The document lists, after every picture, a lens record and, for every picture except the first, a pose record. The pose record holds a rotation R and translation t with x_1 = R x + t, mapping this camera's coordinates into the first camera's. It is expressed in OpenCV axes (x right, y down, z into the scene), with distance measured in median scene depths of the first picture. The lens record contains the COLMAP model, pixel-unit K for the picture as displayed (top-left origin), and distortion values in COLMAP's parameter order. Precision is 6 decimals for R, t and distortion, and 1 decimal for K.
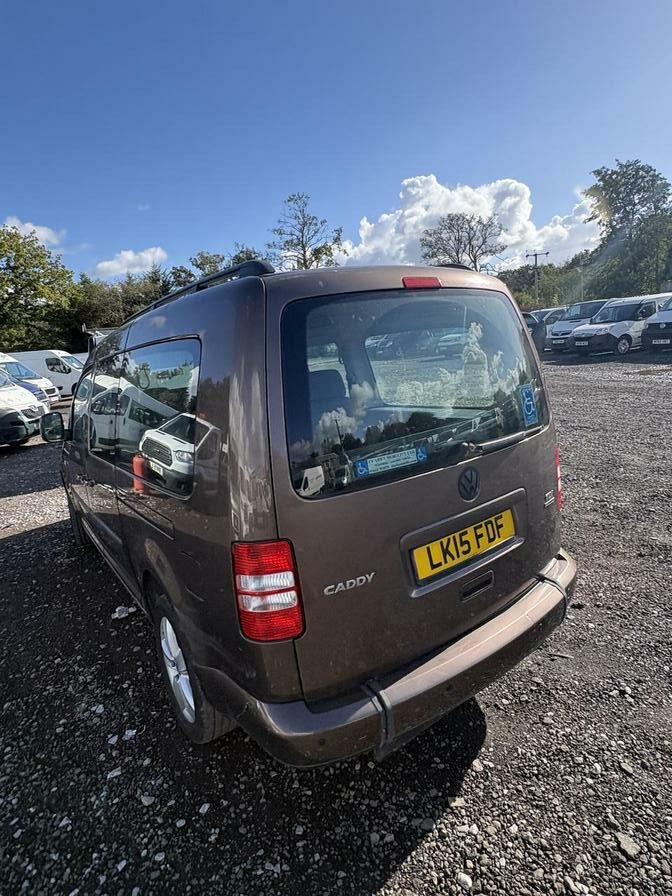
lens RADIAL K [[490.3, 0, 338.5], [0, 490.3, 452.5], [0, 0, 1]] dist [-0.001656, 0.000404]
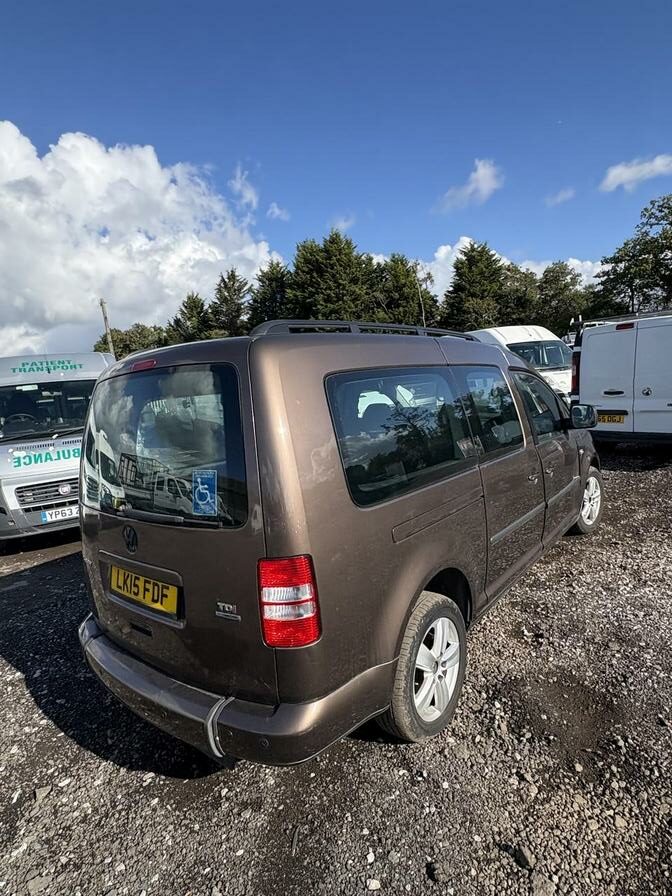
lens RADIAL K [[490.5, 0, 336.0], [0, 490.5, 448.0], [0, 0, 1]] dist [0.000618, -0.001410]
pose [[0.275310, 0.199219, -0.940487, 1.208608], [-0.141291, 0.976054, 0.165393, -0.340478], [0.950916, 0.087348, 0.296865, 0.904723]]
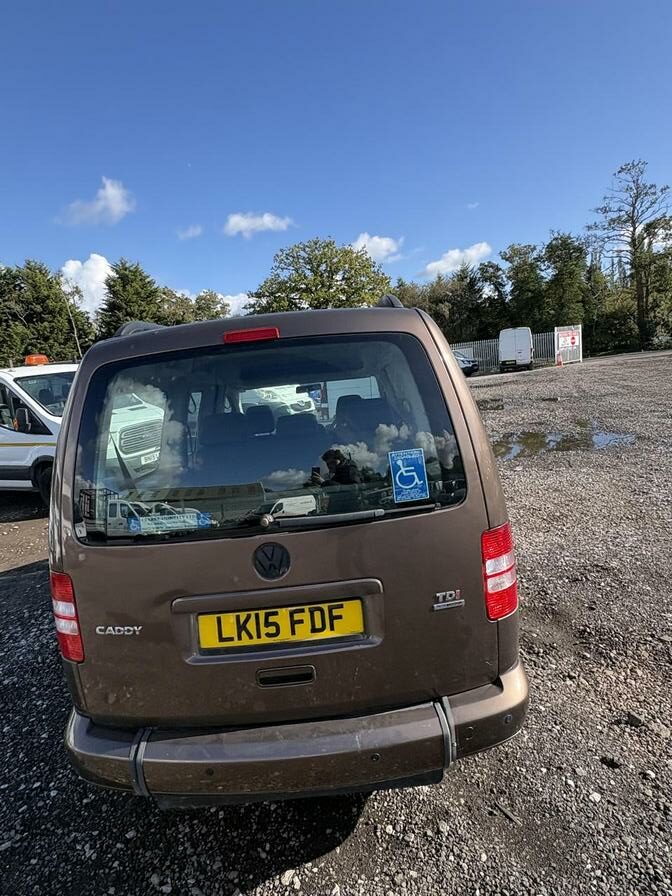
lens RADIAL K [[490.5, 0, 336.0], [0, 490.5, 448.0], [0, 0, 1]] dist [0.000618, -0.001410]
pose [[0.819471, 0.102618, -0.563858, 0.691086], [-0.100616, 0.994319, 0.034731, -0.148668], [0.564219, 0.028273, 0.825141, 0.269751]]
